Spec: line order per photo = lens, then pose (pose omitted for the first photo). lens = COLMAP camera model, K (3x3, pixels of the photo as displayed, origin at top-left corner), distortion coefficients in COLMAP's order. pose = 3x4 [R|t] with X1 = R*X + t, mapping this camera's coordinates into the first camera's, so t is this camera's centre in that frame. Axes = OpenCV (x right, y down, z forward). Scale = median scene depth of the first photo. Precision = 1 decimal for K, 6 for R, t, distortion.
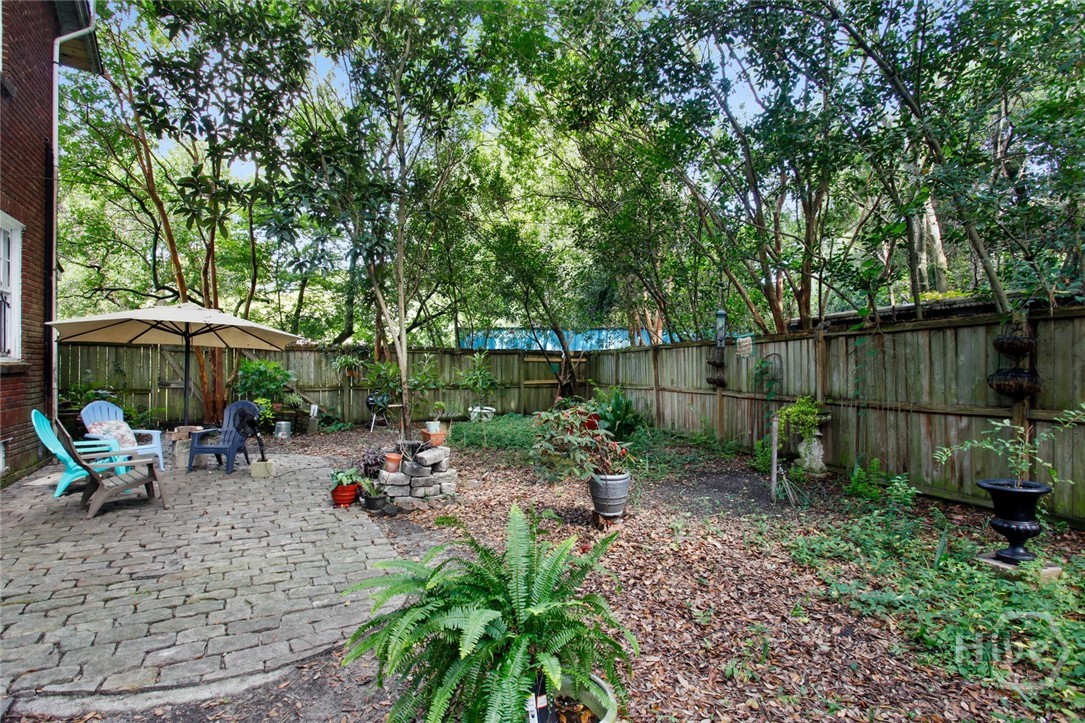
lens RADIAL K [[533.6, 0, 542.5], [0, 533.6, 361.5], [0, 0, 1]] dist [-0.002655, -0.000309]
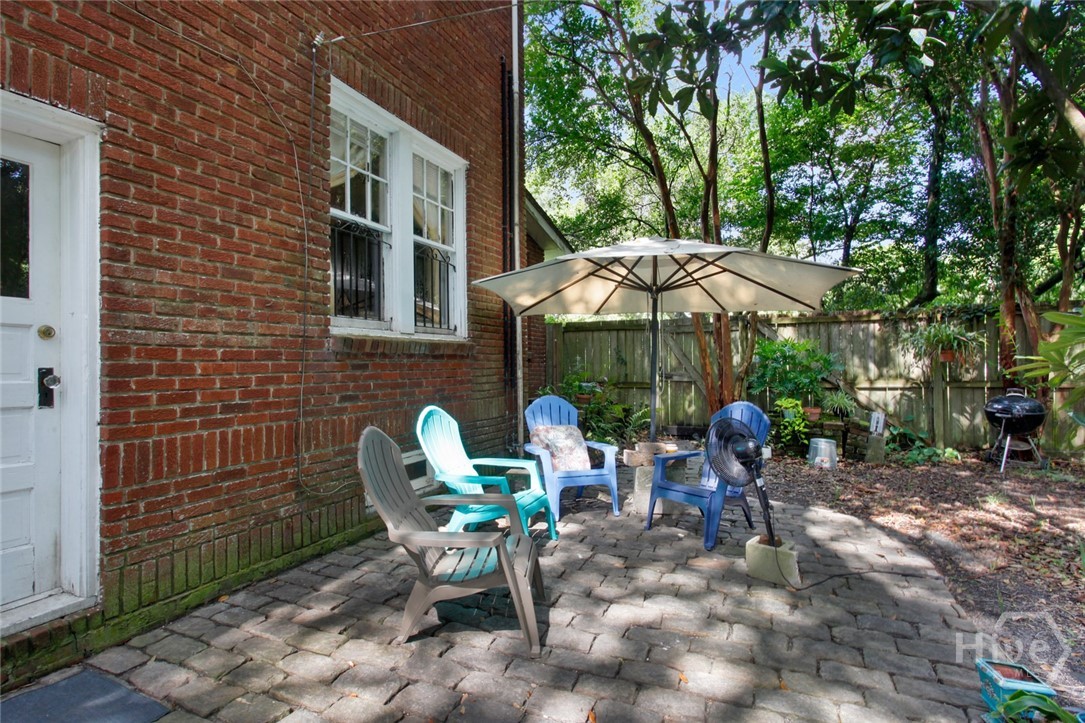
lens RADIAL K [[562.4, 0, 542.5], [0, 562.4, 361.5], [0, 0, 1]] dist [0.002664, 0.000387]
pose [[0.602413, -0.022149, -0.797877, -0.237458], [0.025622, 0.999636, -0.008405, 0.033252], [0.797773, -0.015380, 0.602762, 0.515687]]
